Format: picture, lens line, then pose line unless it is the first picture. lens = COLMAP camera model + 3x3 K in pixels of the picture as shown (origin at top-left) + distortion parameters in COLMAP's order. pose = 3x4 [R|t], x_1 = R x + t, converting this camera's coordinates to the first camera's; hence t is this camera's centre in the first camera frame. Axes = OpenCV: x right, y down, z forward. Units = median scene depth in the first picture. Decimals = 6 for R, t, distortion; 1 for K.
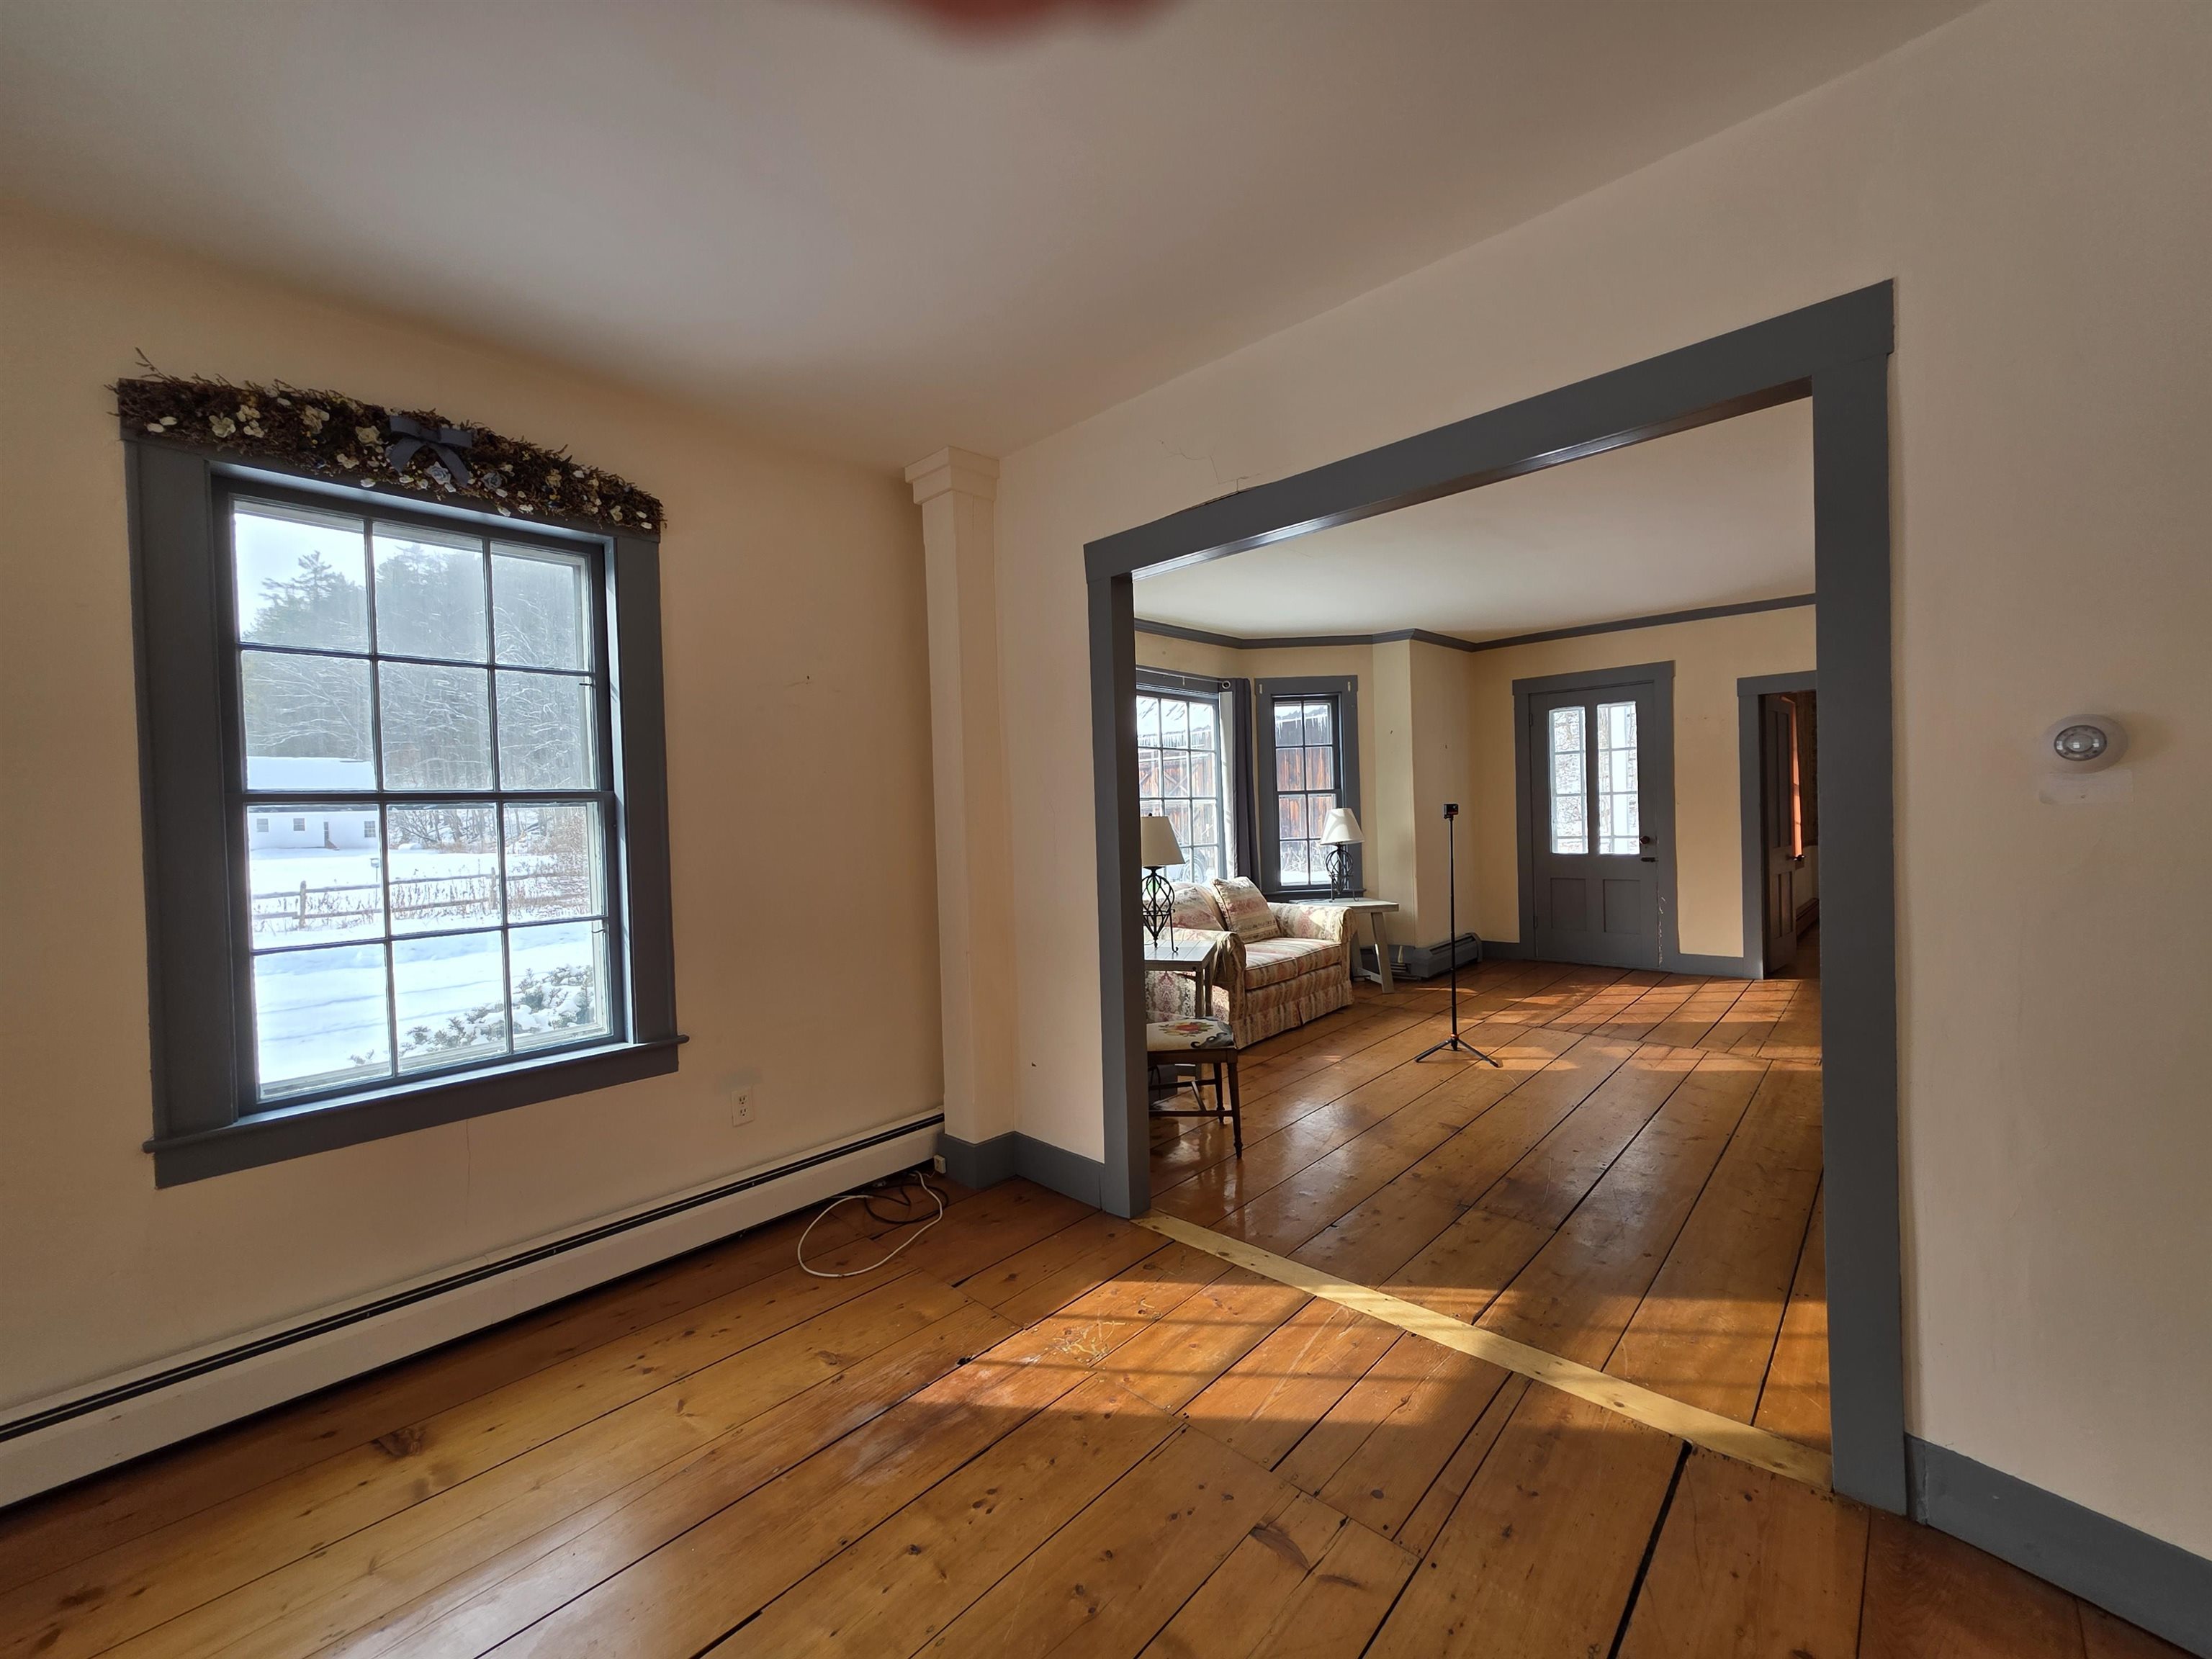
lens RADIAL K [[884.4, 0, 1123.0], [0, 884.4, 822.2], [0, 0, 1]] dist [0.003900, -0.000651]
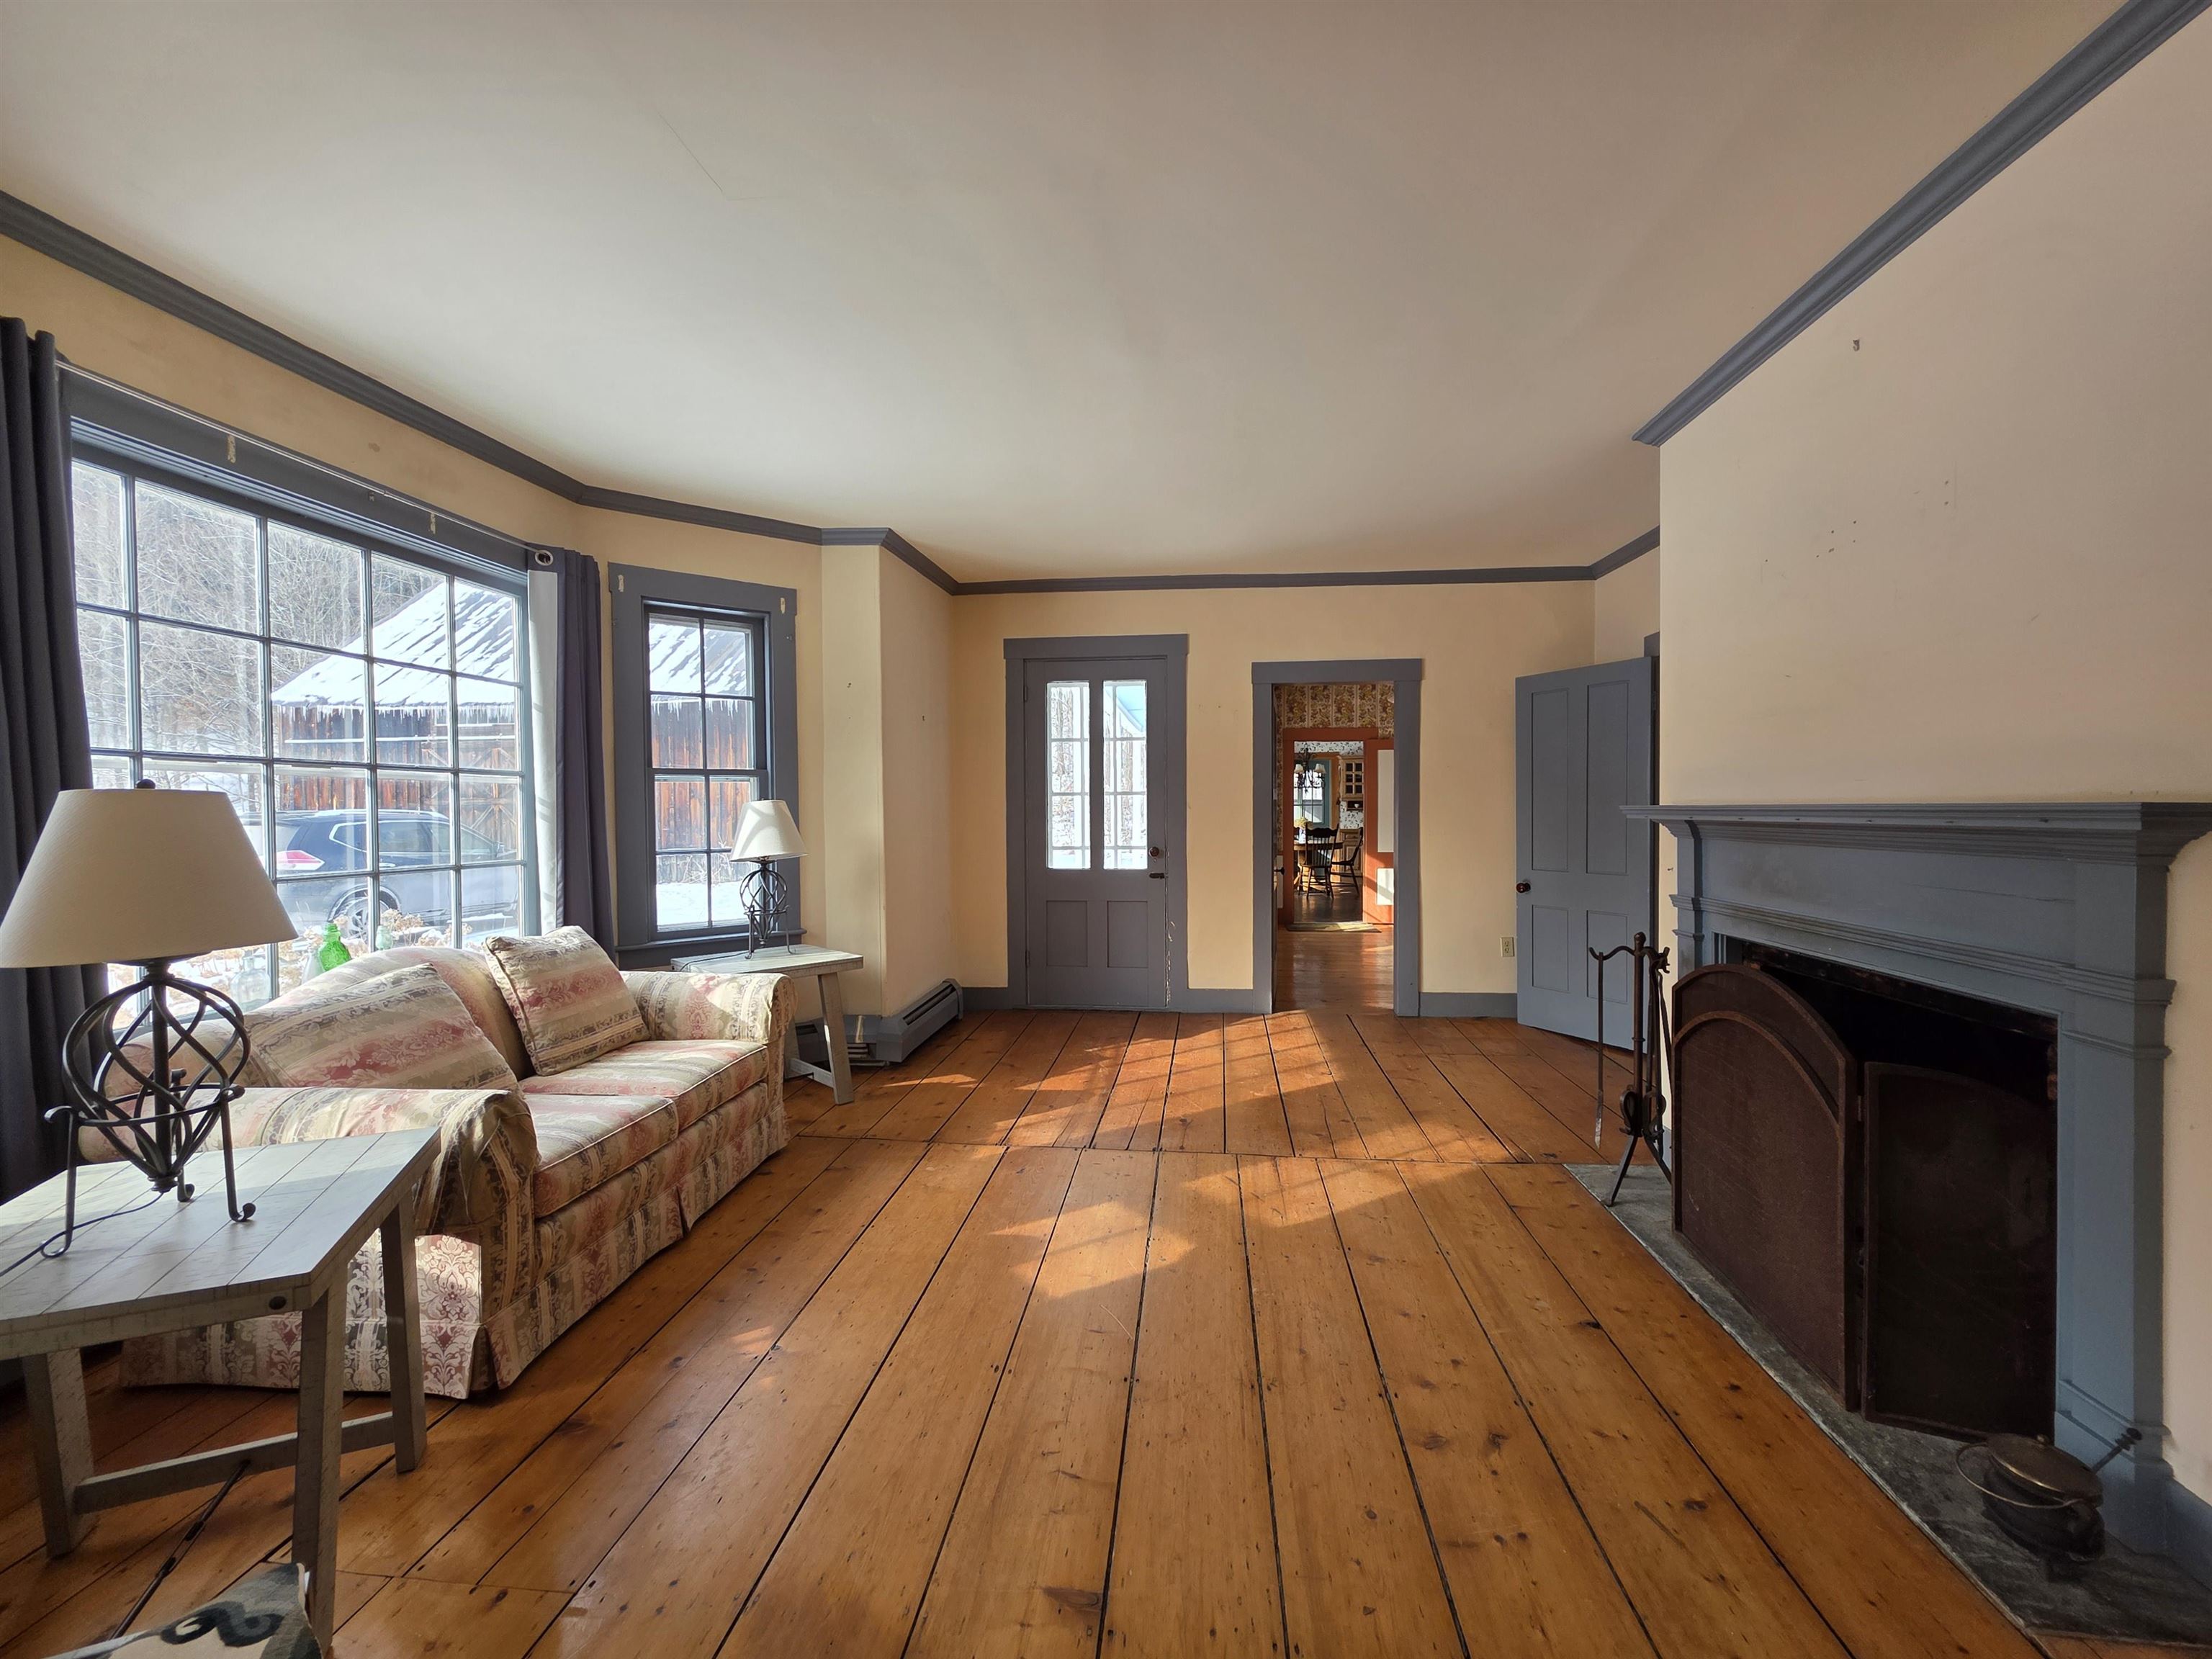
lens RADIAL K [[884.4, 0, 1107.8], [0, 884.4, 825.4], [0, 0, 1]] dist [0.003900, -0.000651]
pose [[0.809768, 0.013786, 0.586588, 0.100505], [-0.012570, 0.999902, -0.006146, 0.002356], [-0.586615, -0.002397, 0.809862, 0.465208]]
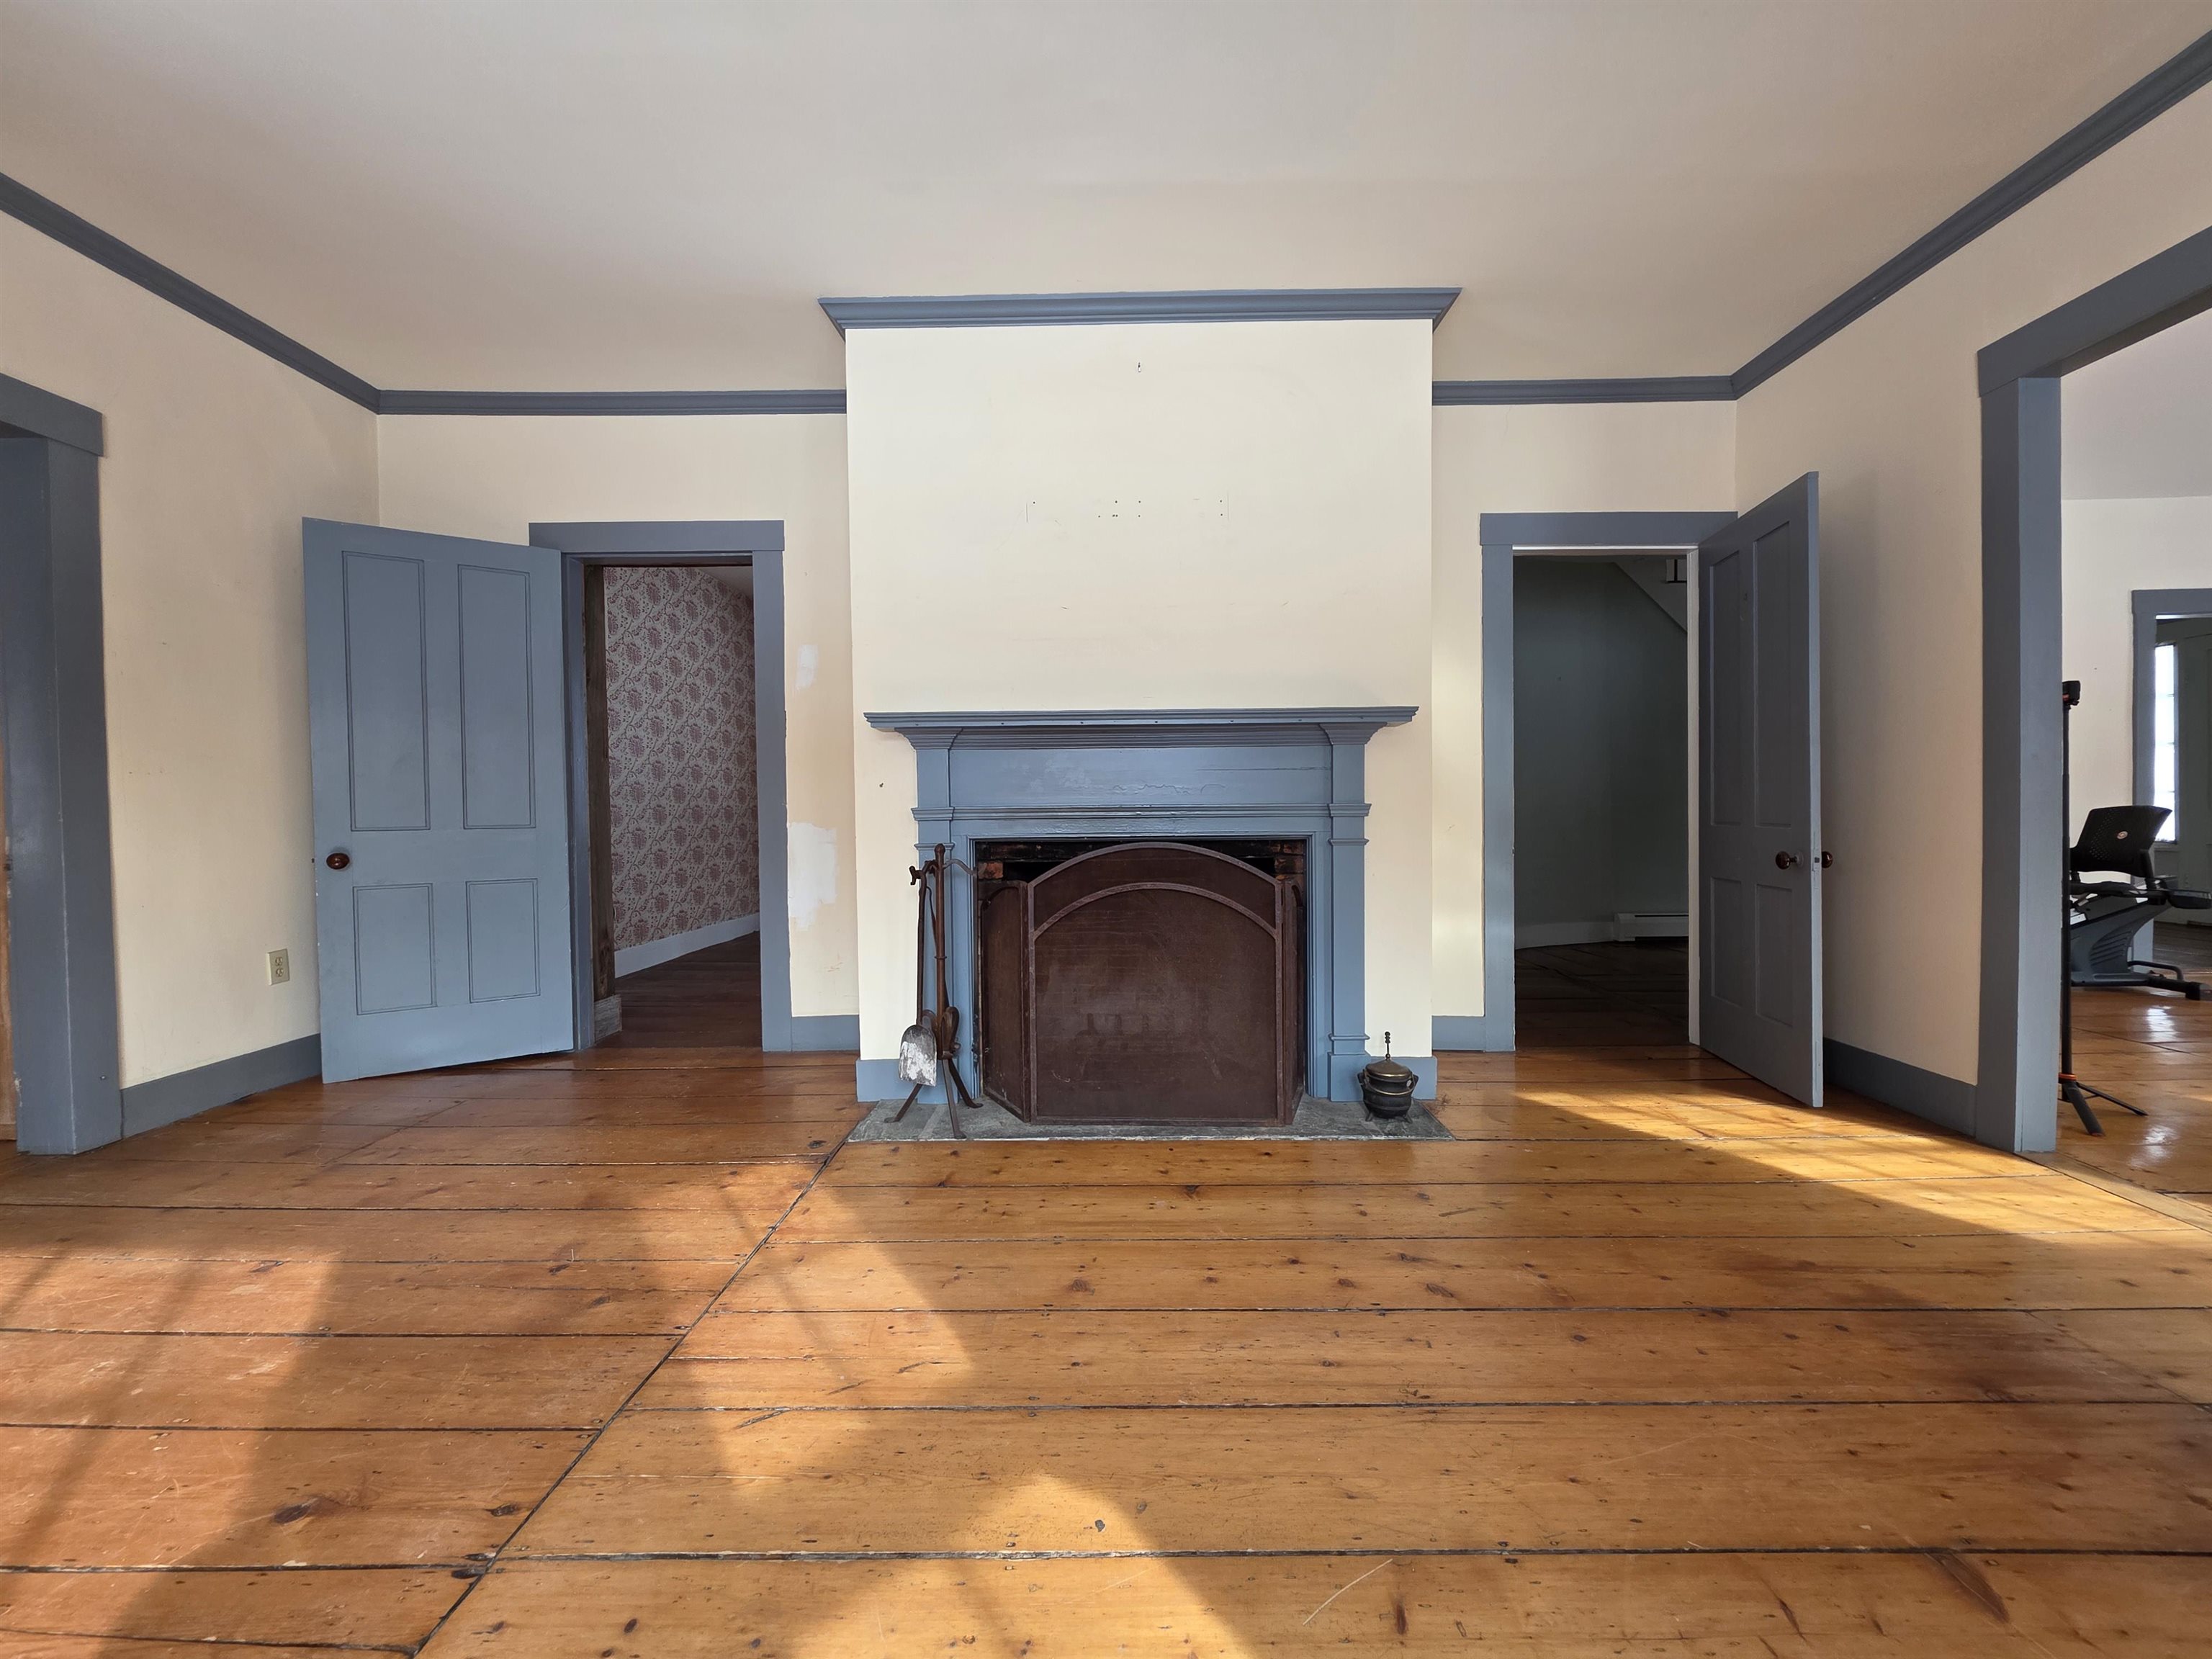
lens RADIAL K [[884.4, 0, 1129.2], [0, 884.4, 823.3], [0, 0, 1]] dist [0.003900, -0.000651]
pose [[-0.668671, 0.026770, 0.743076, 0.226523], [0.037007, 0.999311, -0.002700, 0.053205], [-0.742637, 0.025693, -0.669201, 0.971219]]
